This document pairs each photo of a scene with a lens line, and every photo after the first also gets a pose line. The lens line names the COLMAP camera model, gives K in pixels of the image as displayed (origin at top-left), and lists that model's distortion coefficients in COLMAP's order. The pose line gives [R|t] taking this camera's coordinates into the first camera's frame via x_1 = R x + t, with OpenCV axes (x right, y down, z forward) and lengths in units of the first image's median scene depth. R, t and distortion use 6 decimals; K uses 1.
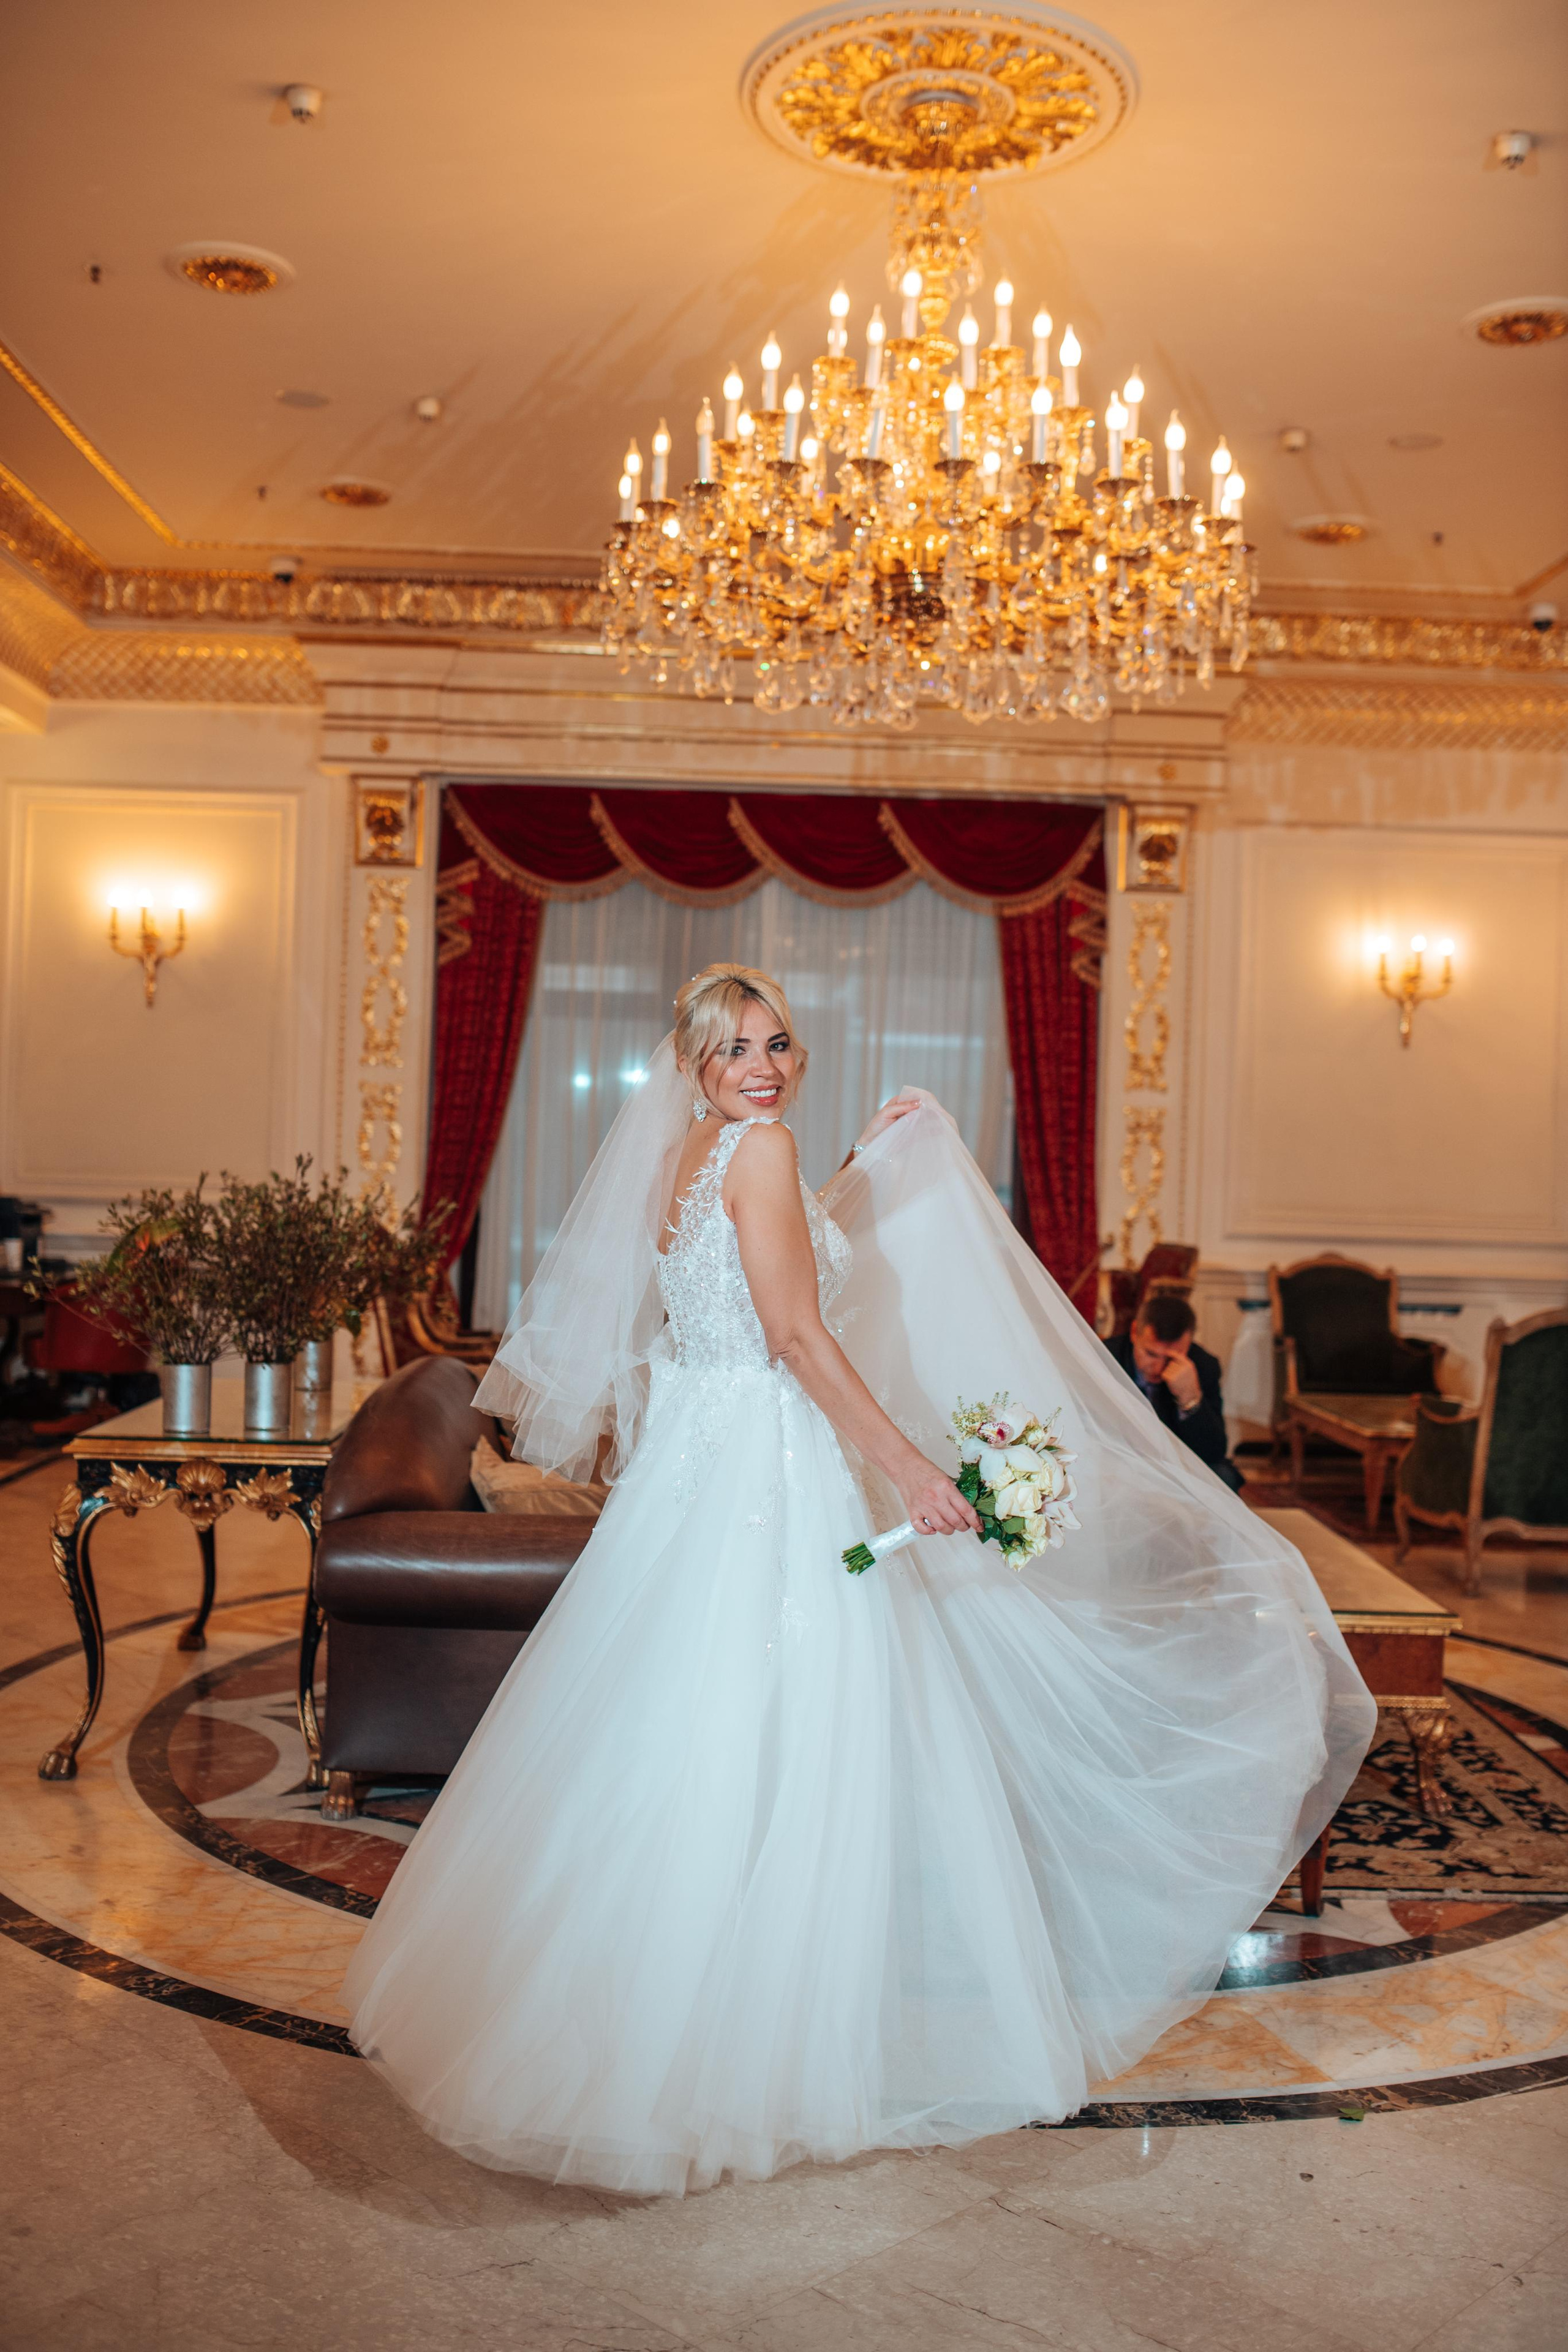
lens RADIAL K [[2224.6, 0, 779.4], [0, 2224.6, 1132.9], [0, 0, 1]] dist [-0.015881, -0.001192]
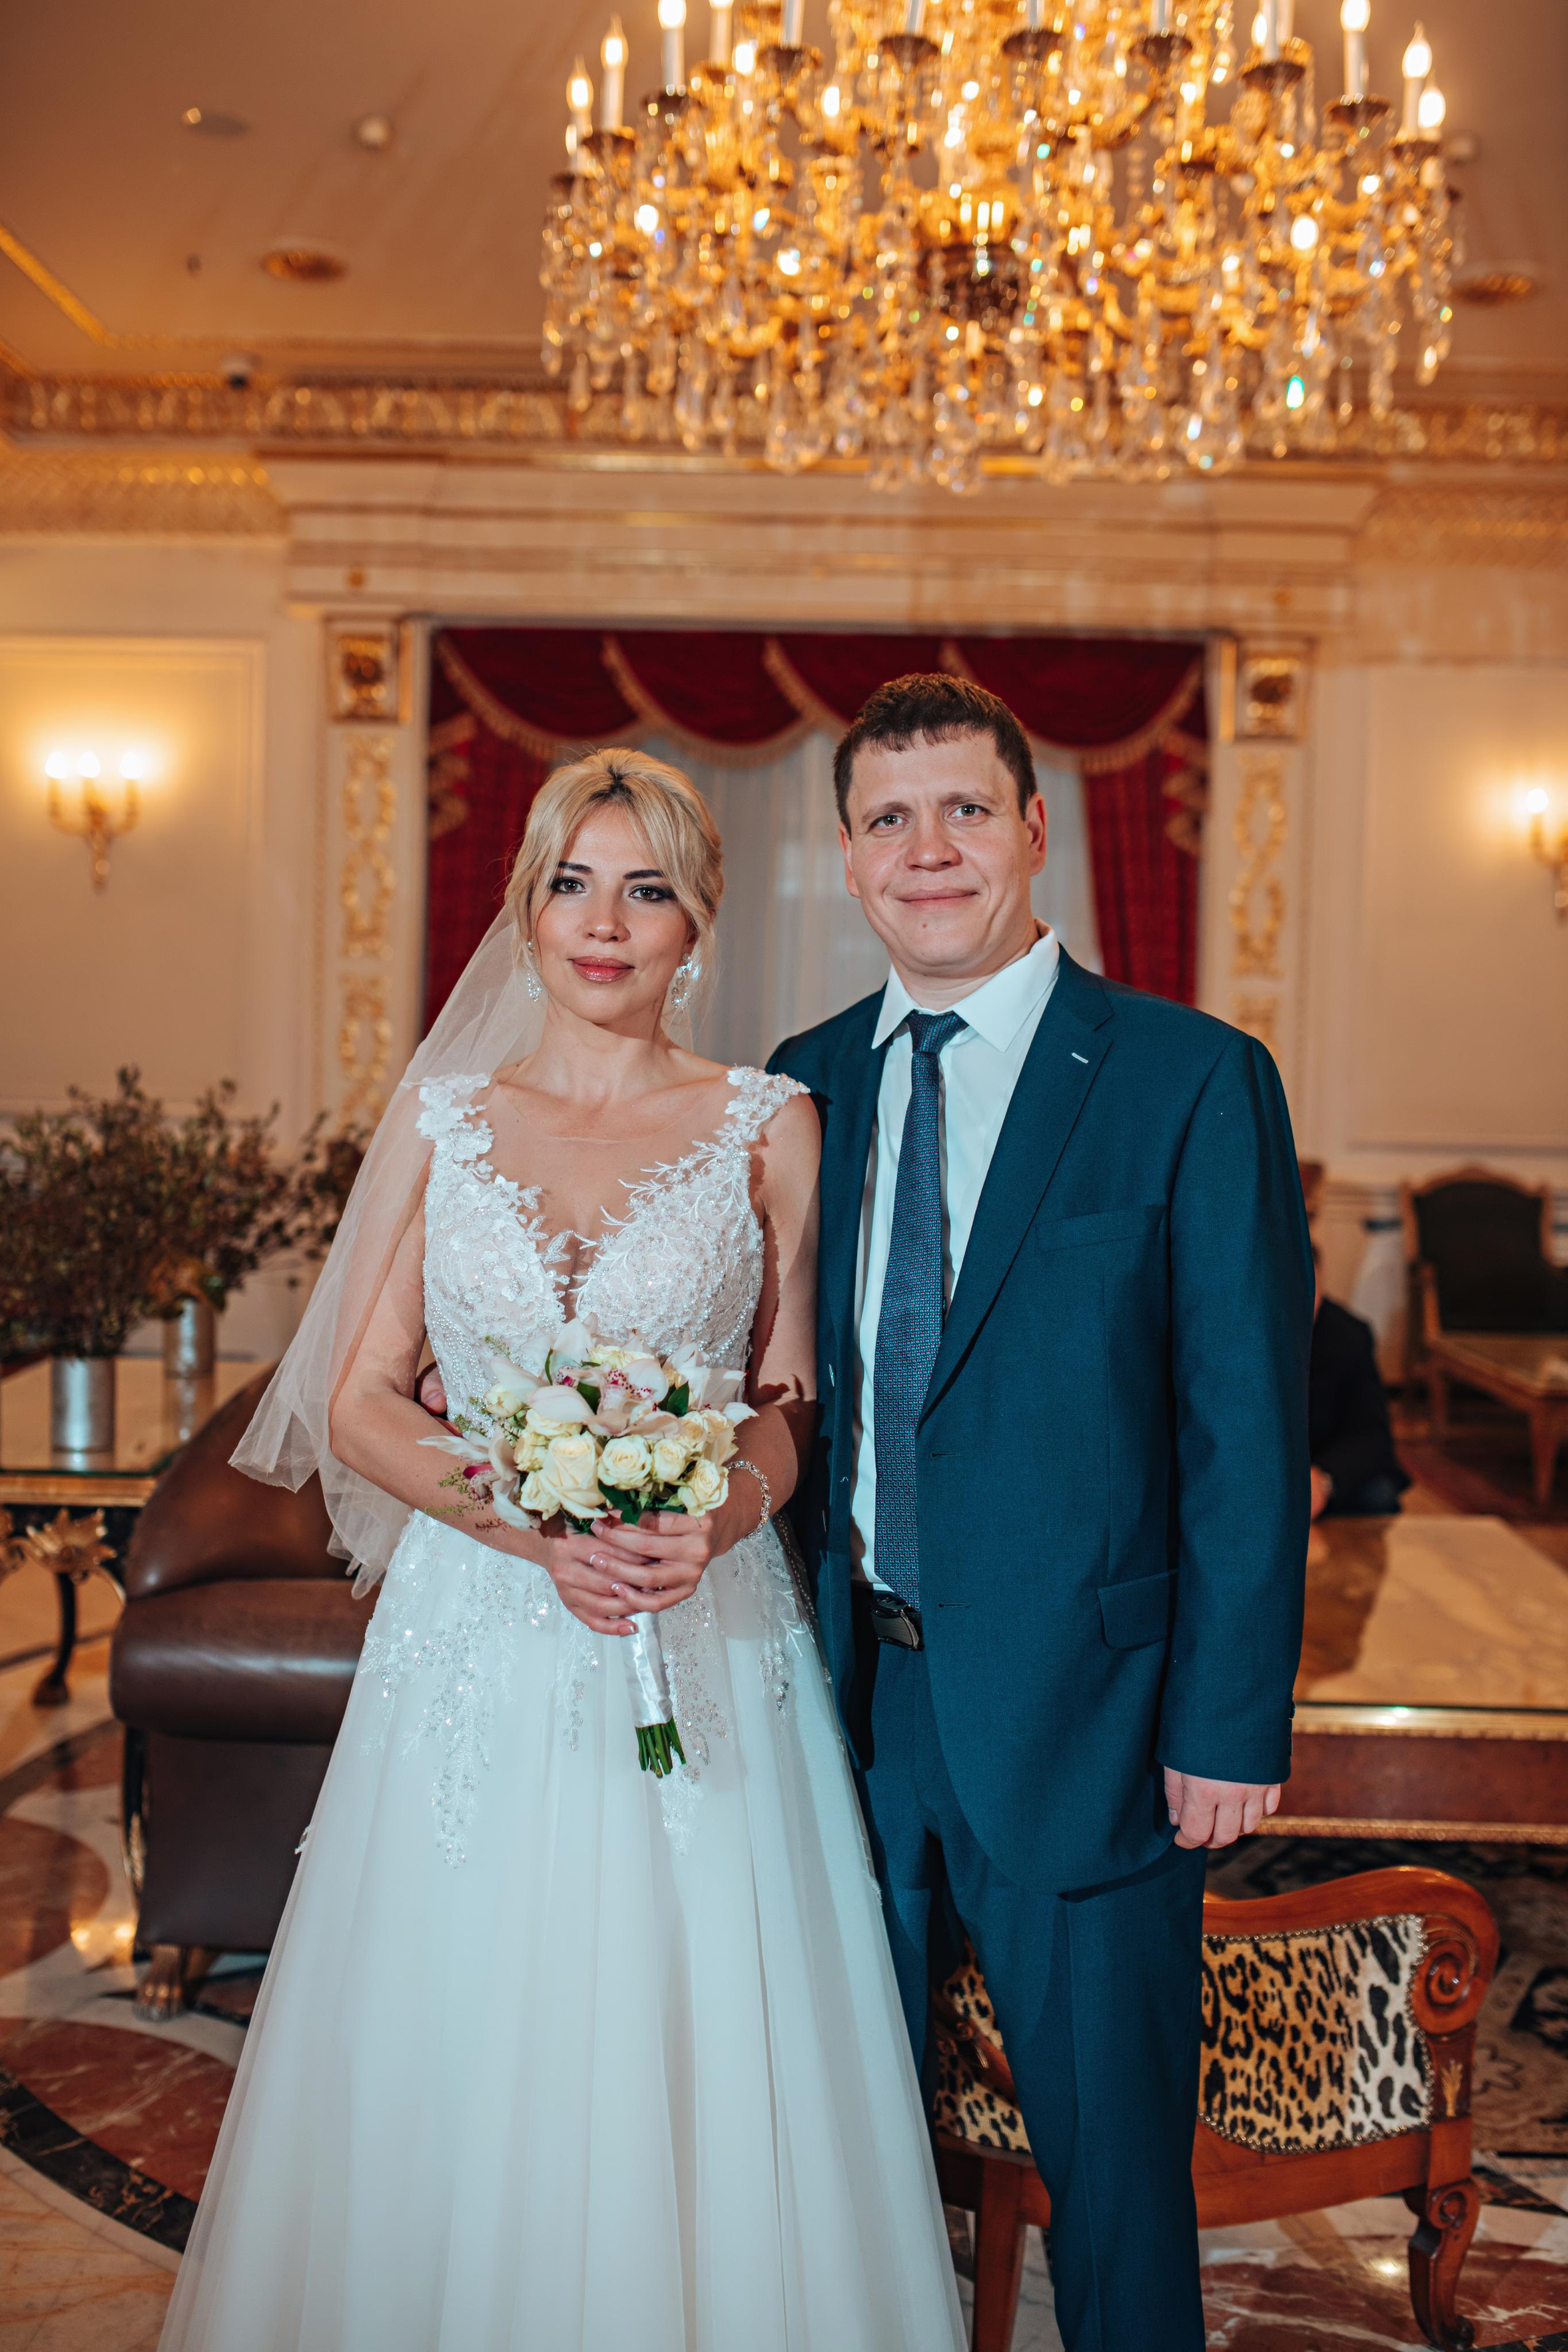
lens RADIAL K [[2224.6, 0, 779.4], [0, 2224.6, 1132.9], [0, 0, 1]] dist [-0.015881, -0.001192]
pose [[0.999417, -0.007527, -0.033290, 0.009946], [0.009073, 0.998876, 0.046531, -0.000272], [0.032903, -0.046806, 0.998362, 0.141695]]
